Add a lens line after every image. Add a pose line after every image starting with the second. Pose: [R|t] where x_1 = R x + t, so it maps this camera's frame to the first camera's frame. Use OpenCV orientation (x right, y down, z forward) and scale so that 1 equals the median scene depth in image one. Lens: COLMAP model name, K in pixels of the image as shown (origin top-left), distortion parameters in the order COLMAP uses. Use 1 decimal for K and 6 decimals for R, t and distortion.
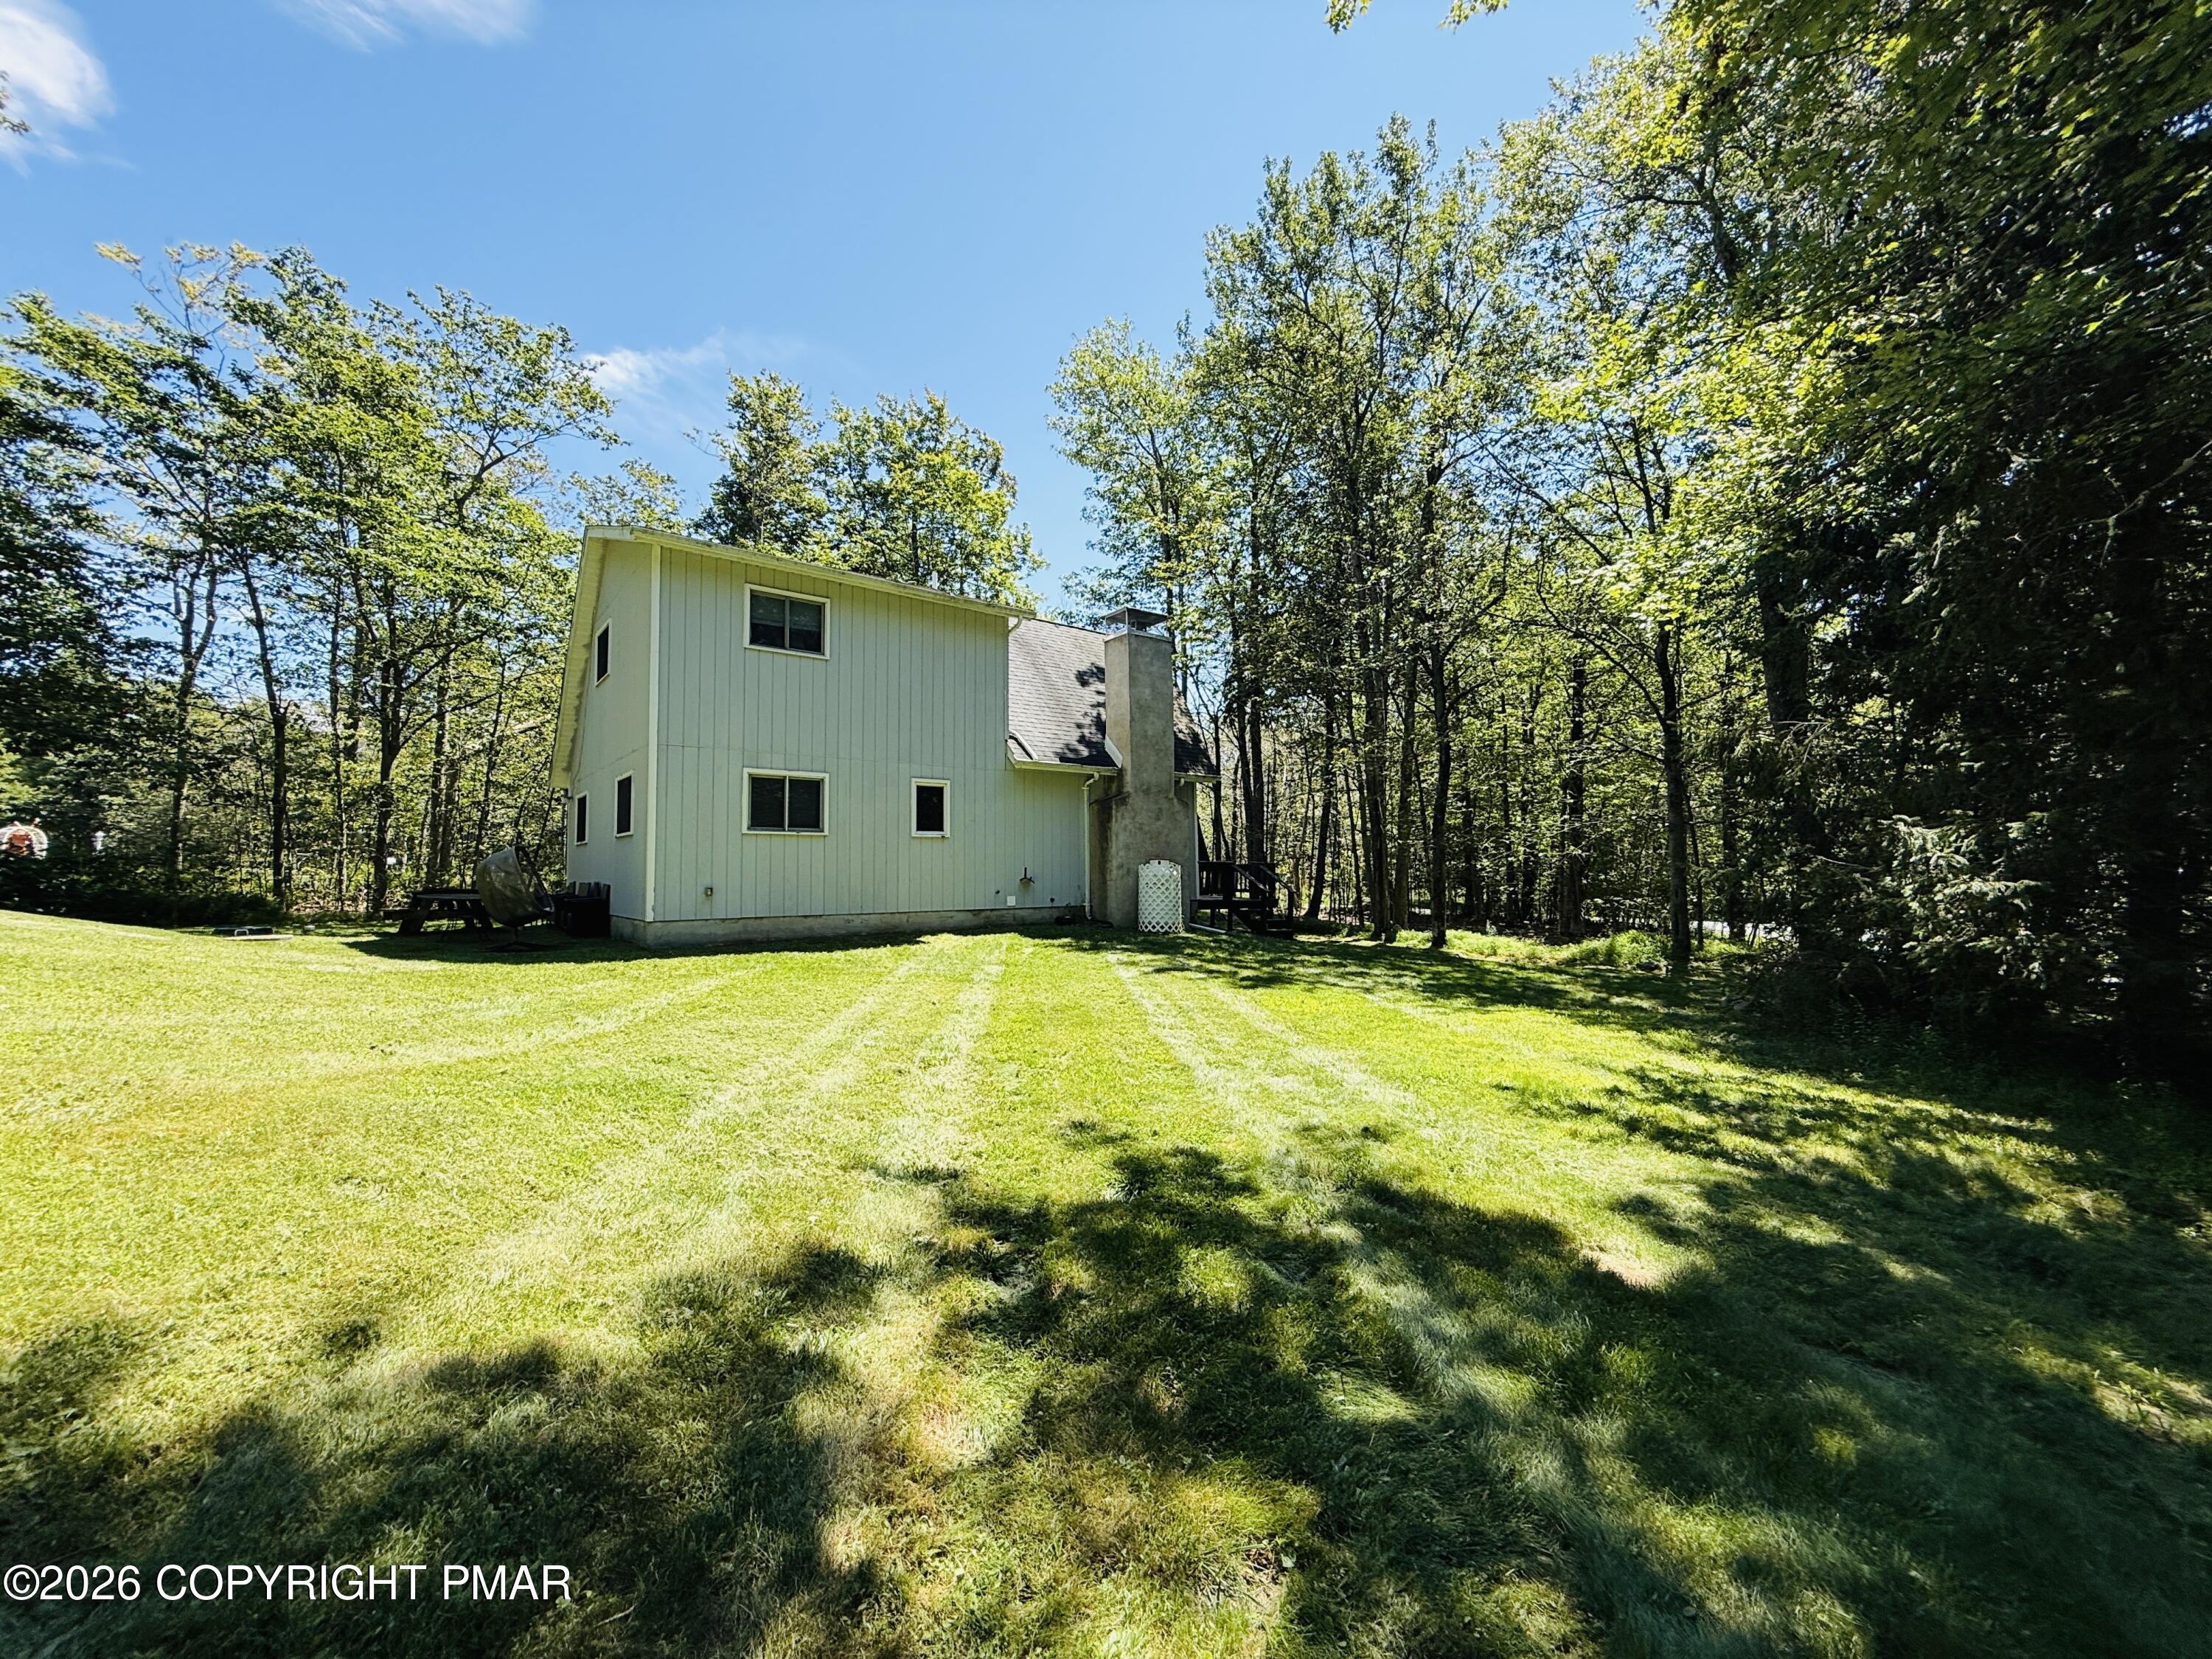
lens RADIAL K [[891.6, 0, 1099.6], [0, 891.6, 826.9], [0, 0, 1]] dist [0.000592, 0.000272]
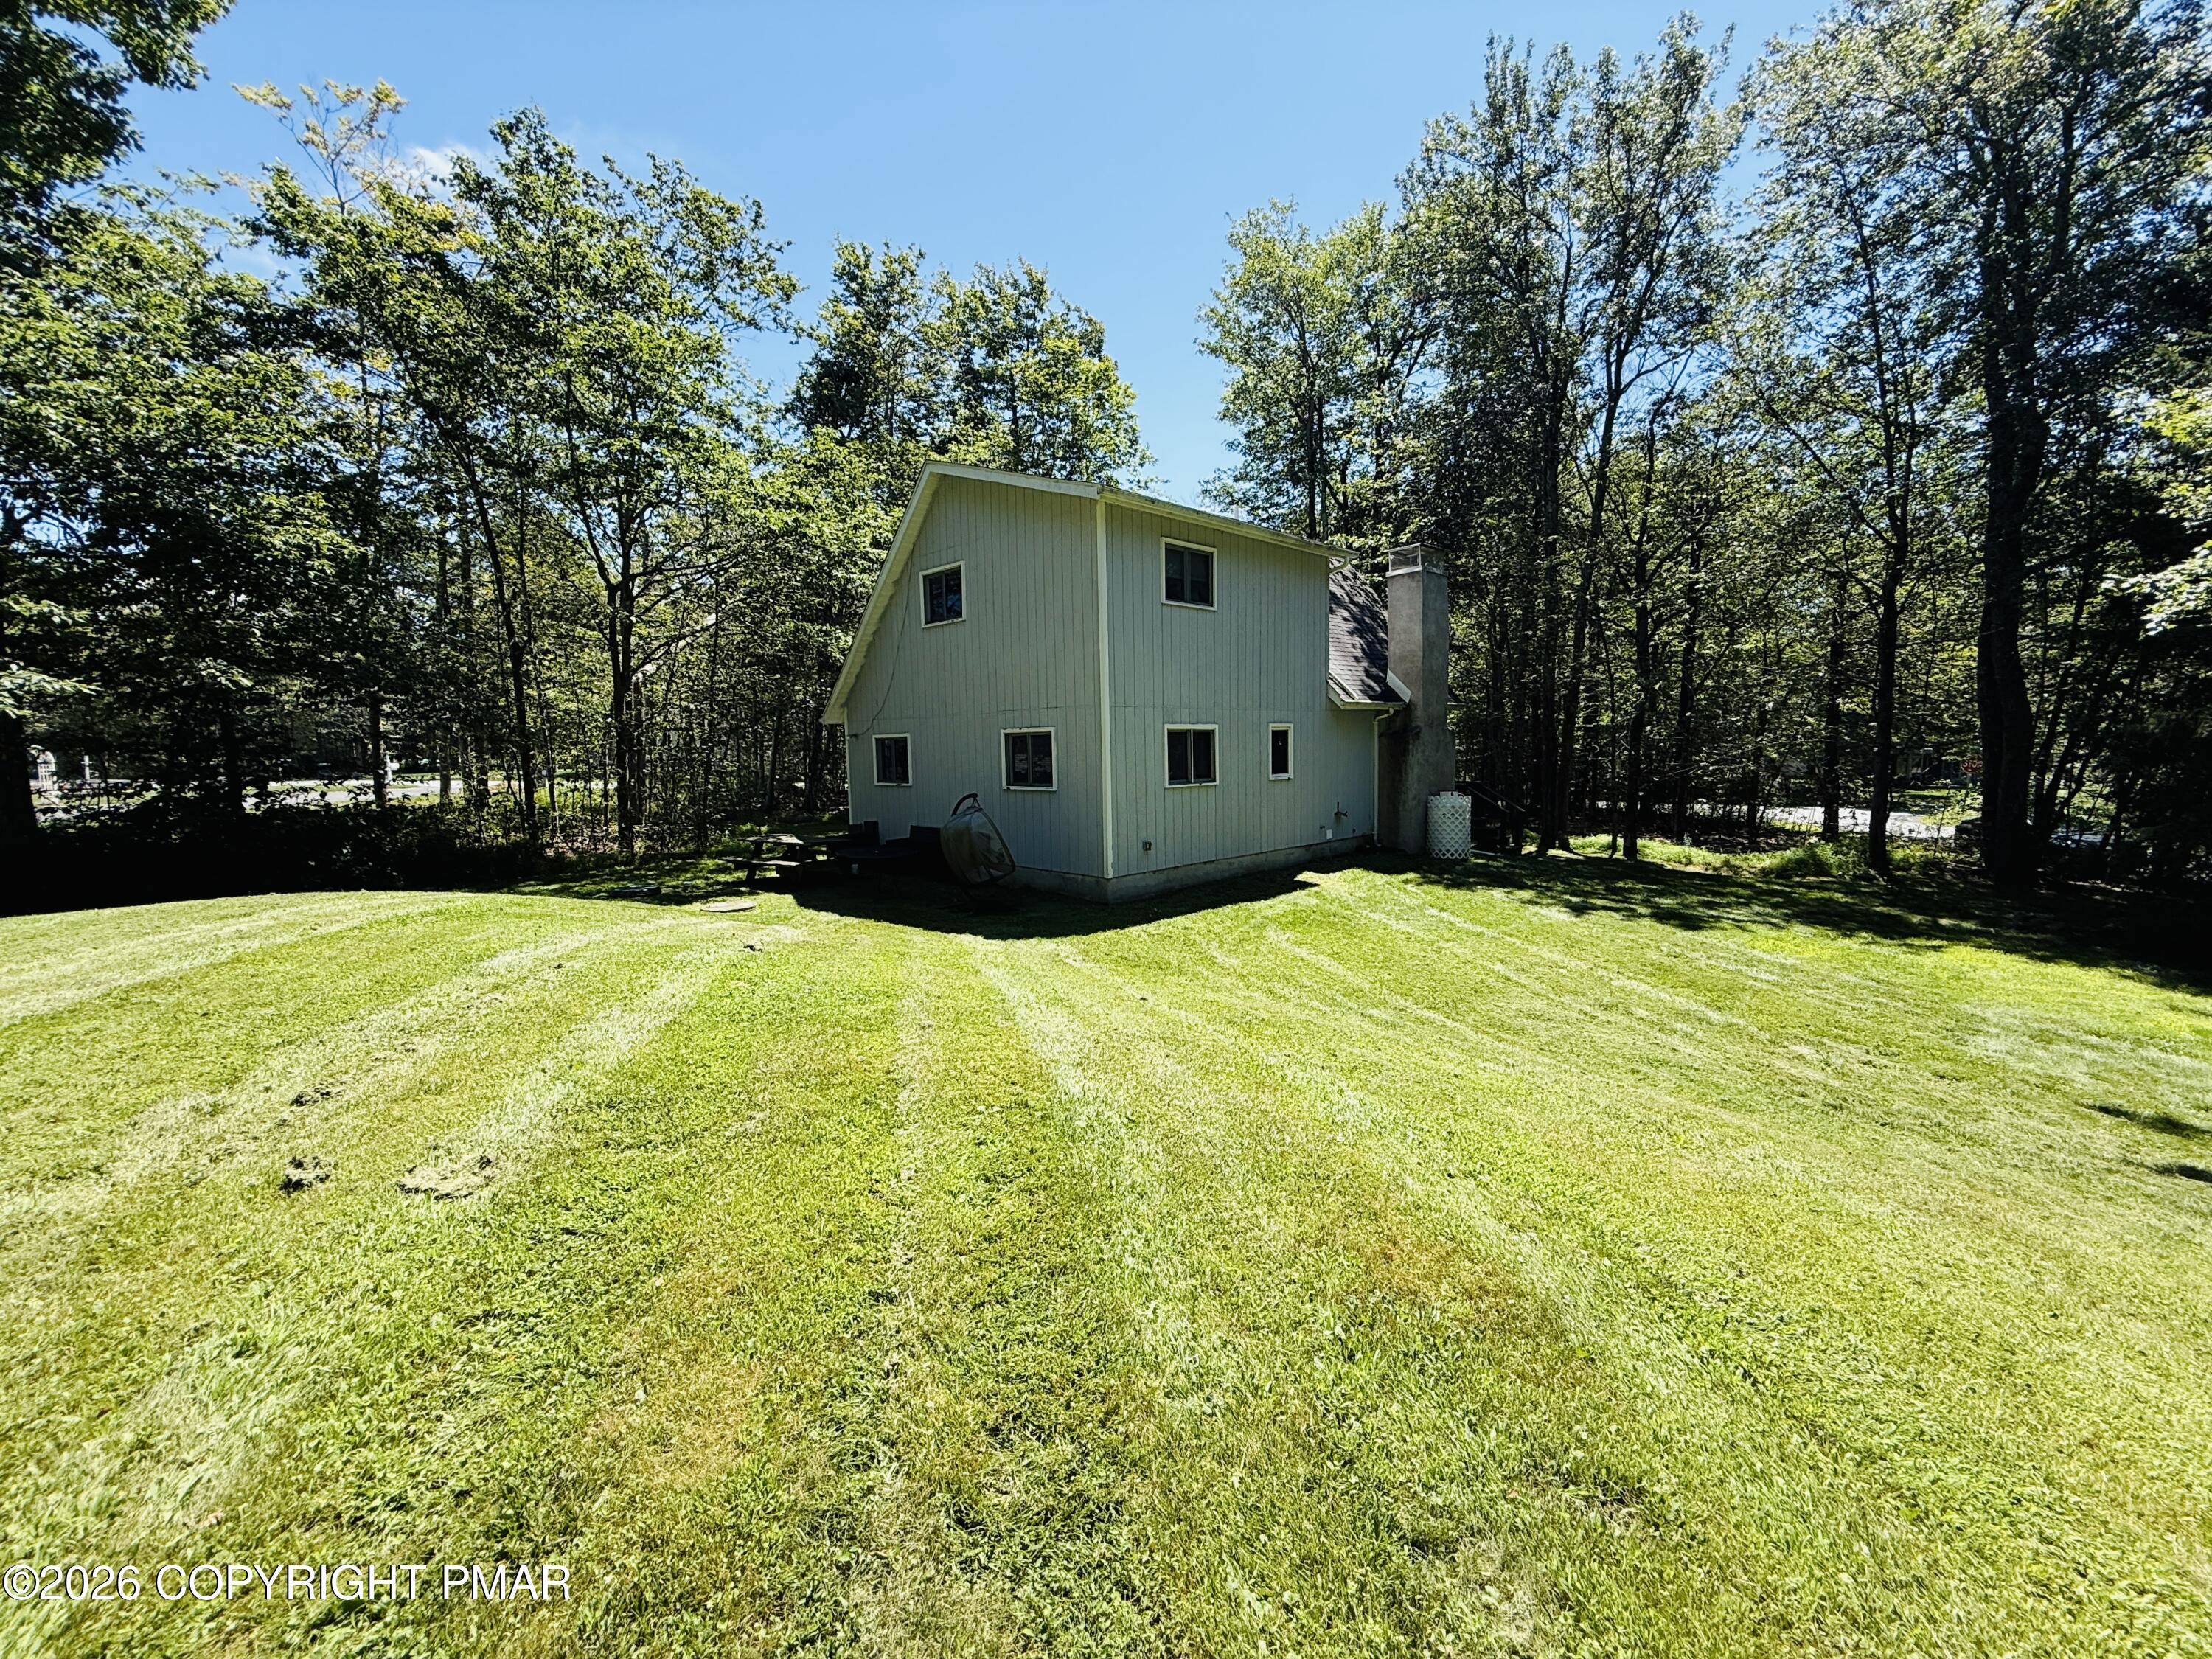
lens RADIAL K [[891.6, 0, 1099.6], [0, 891.6, 826.9], [0, 0, 1]] dist [0.000592, 0.000272]
pose [[0.995204, -0.021069, 0.095523, -0.435922], [0.007243, 0.989720, 0.142835, -0.073135], [-0.097551, -0.141458, 0.985126, -0.014566]]
